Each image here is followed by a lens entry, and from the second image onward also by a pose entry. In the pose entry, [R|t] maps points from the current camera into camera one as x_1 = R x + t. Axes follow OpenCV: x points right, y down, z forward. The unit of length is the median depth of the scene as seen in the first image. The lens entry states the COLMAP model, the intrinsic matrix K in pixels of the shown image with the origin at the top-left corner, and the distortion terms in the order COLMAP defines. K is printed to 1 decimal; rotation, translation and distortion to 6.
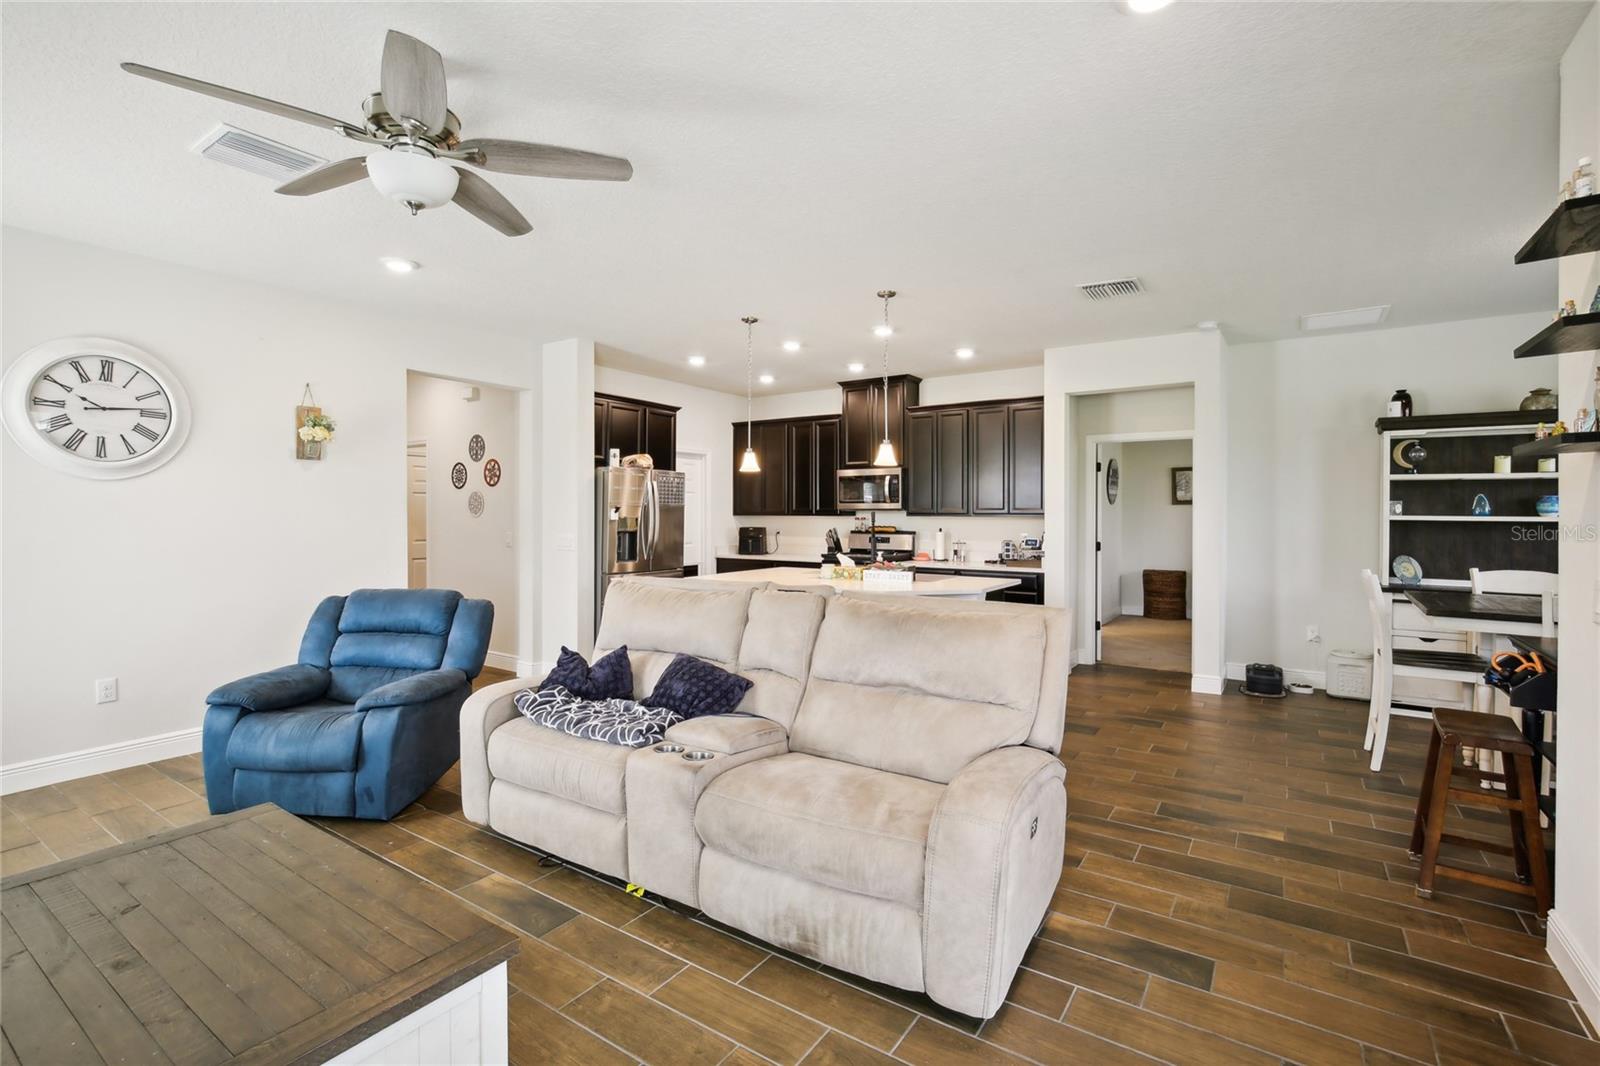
lens RADIAL K [[731.6, 0, 807.4], [0, 731.6, 532.7], [0, 0, 1]] dist [-0.015872, 0.001189]
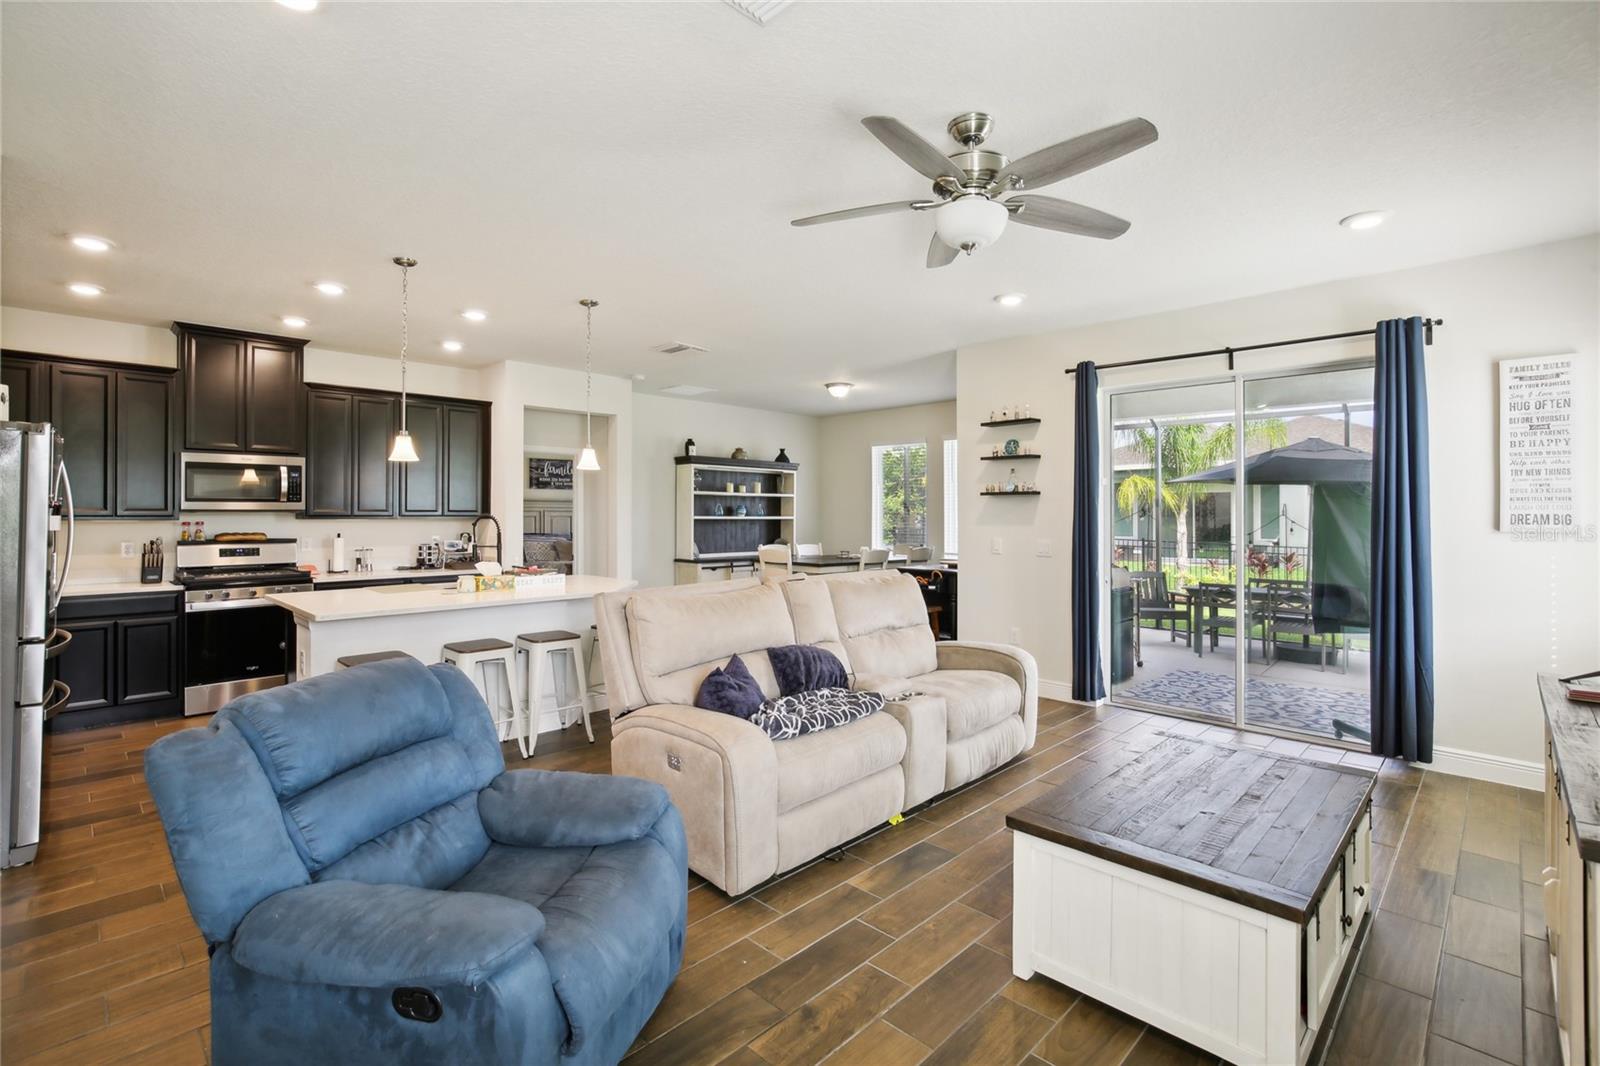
lens RADIAL K [[731.6, 0, 802.7], [0, 731.6, 526.0], [0, 0, 1]] dist [-0.015872, 0.001189]
pose [[0.194260, -0.017304, 0.980797, -0.735946], [0.024700, 0.999614, 0.012744, -0.016670], [-0.980639, 0.021750, 0.194612, 0.446605]]
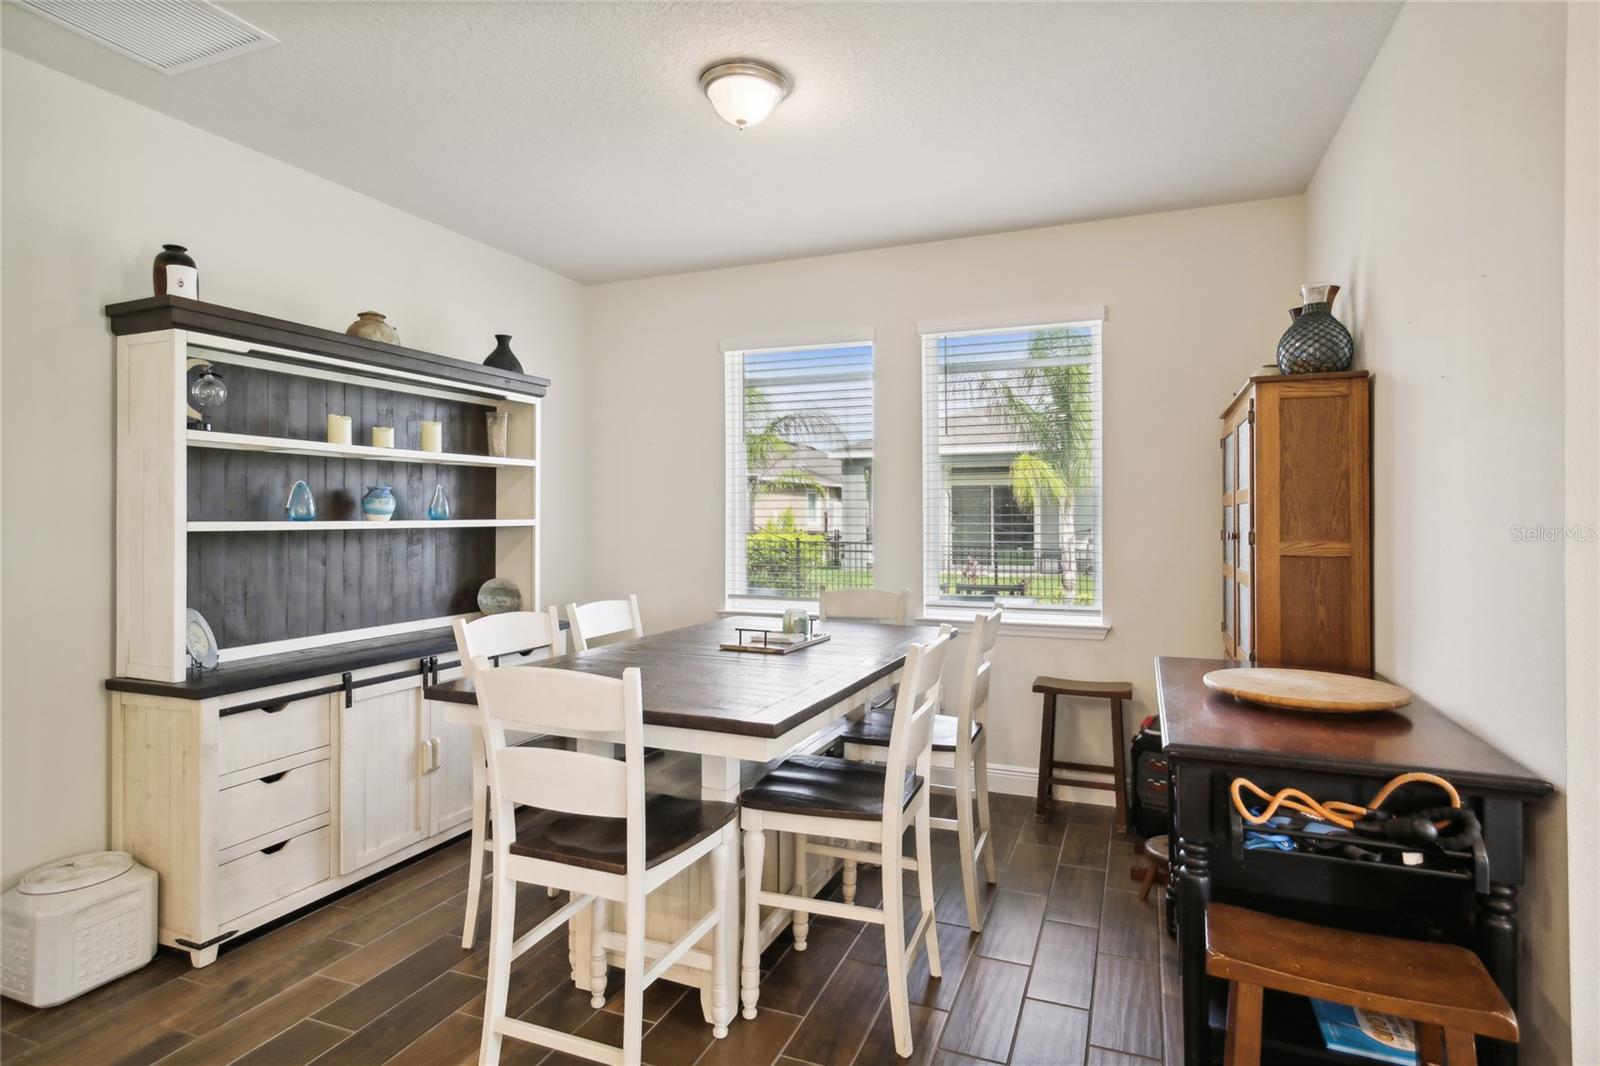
lens RADIAL K [[840.0, 0, 805.4], [0, 840.0, 512.6], [0, 0, 1]] dist [-0.003336, 0.003989]
pose [[-0.196986, -0.002754, 0.980402, 0.225579], [0.028433, 0.999559, 0.008521, -0.022840], [-0.979994, 0.029554, -0.196821, 0.727969]]
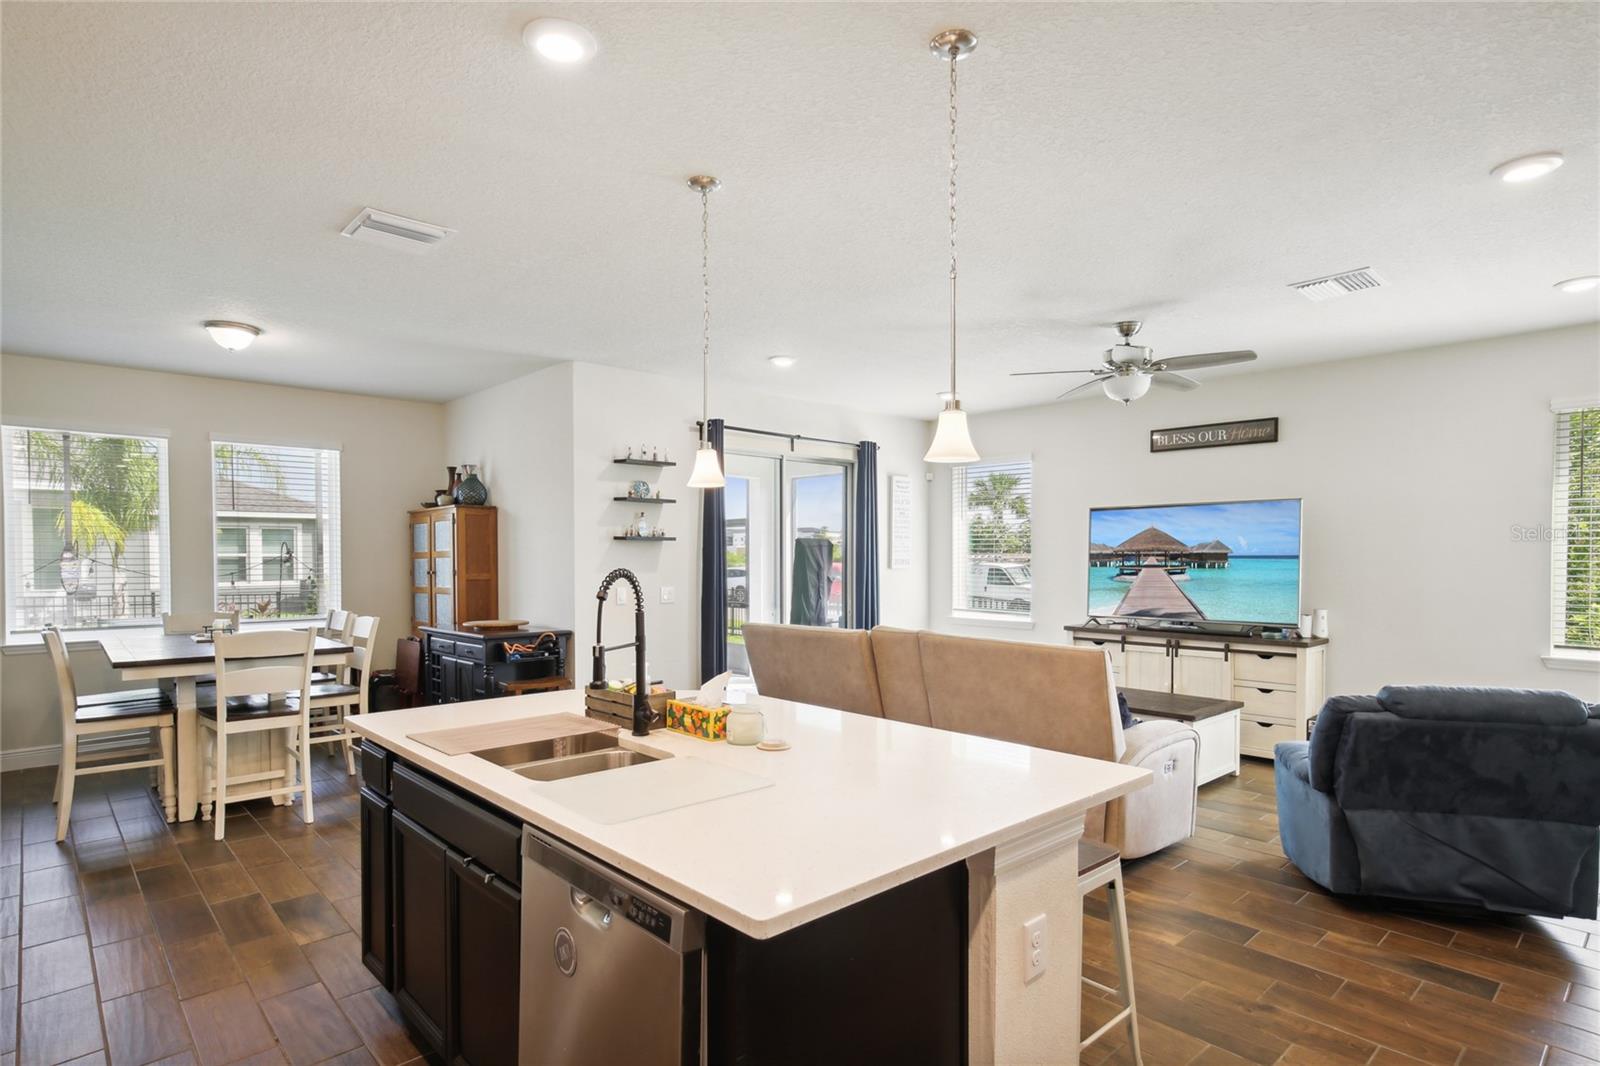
lens RADIAL K [[840.0, 0, 808.8], [0, 840.0, 571.6], [0, 0, 1]] dist [-0.003336, 0.003989]
pose [[-0.973167, -0.005897, 0.230023, -0.103898], [0.004408, 0.999010, 0.044261, -0.048313], [-0.230056, 0.044087, -0.972178, 1.425886]]
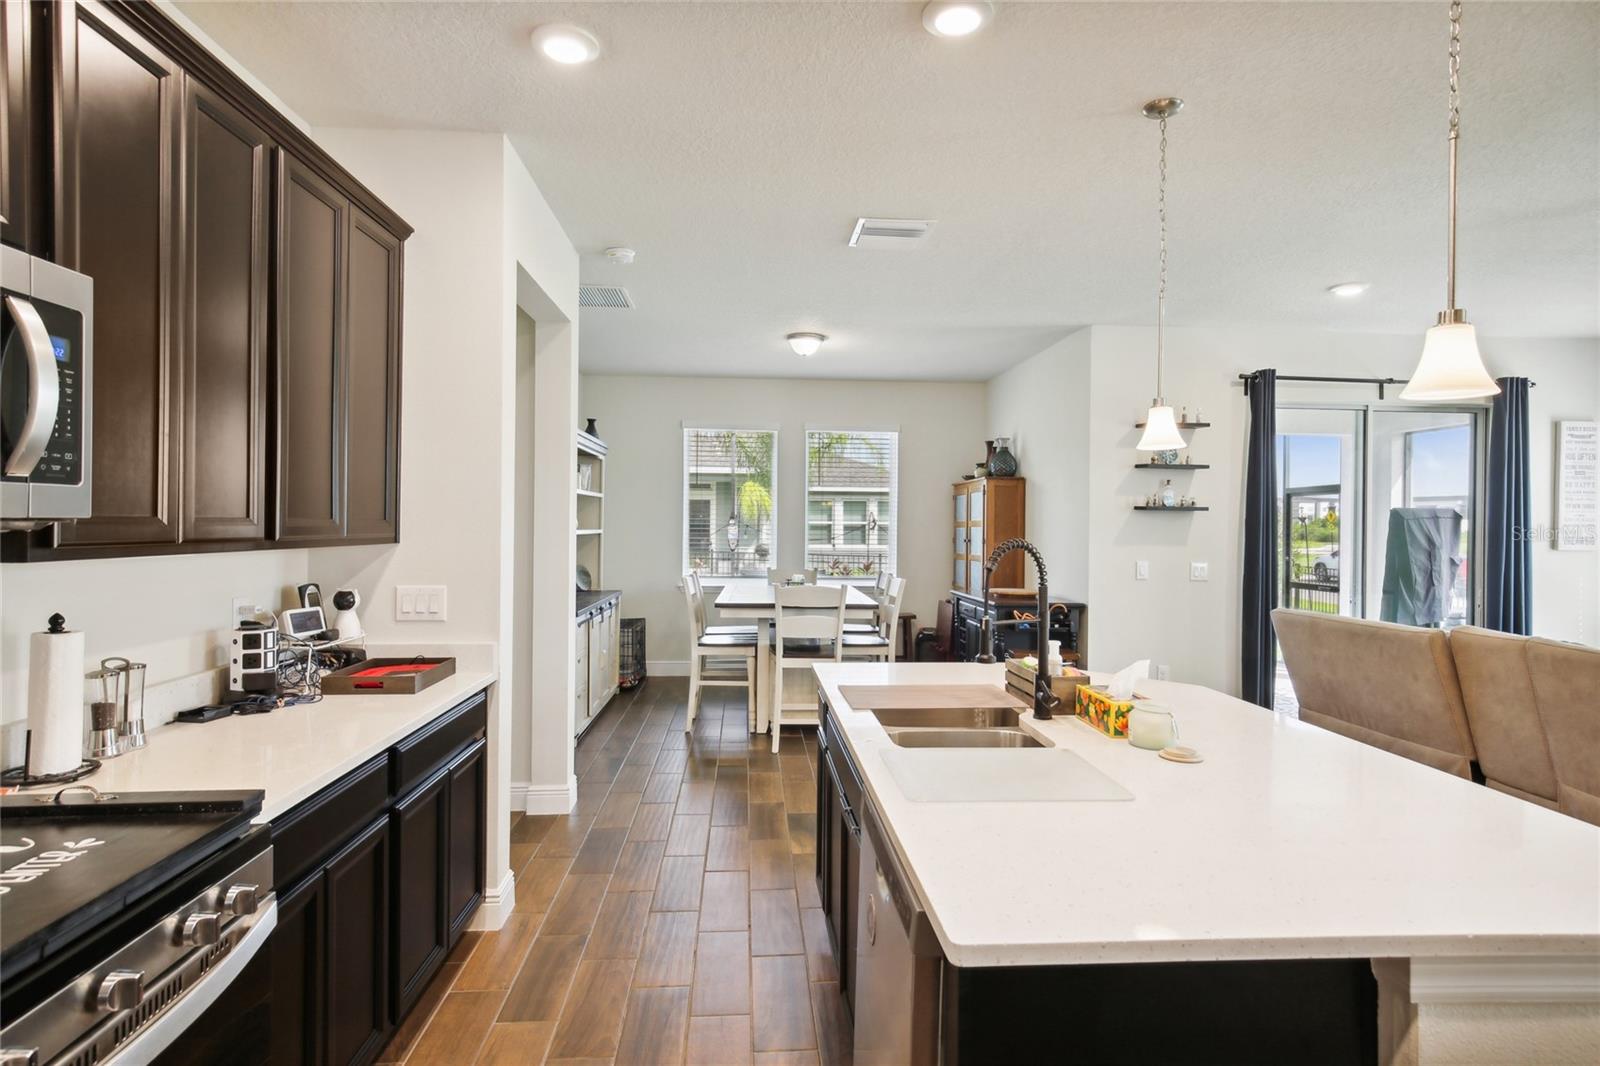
lens RADIAL K [[840.0, 0, 800.5], [0, 840.0, 523.0], [0, 0, 1]] dist [-0.003336, 0.003989]
pose [[-0.605085, -0.009158, 0.796108, -0.175366], [0.007314, 0.999828, 0.017060, -0.046780], [-0.796128, 0.016146, -0.604913, 1.358846]]
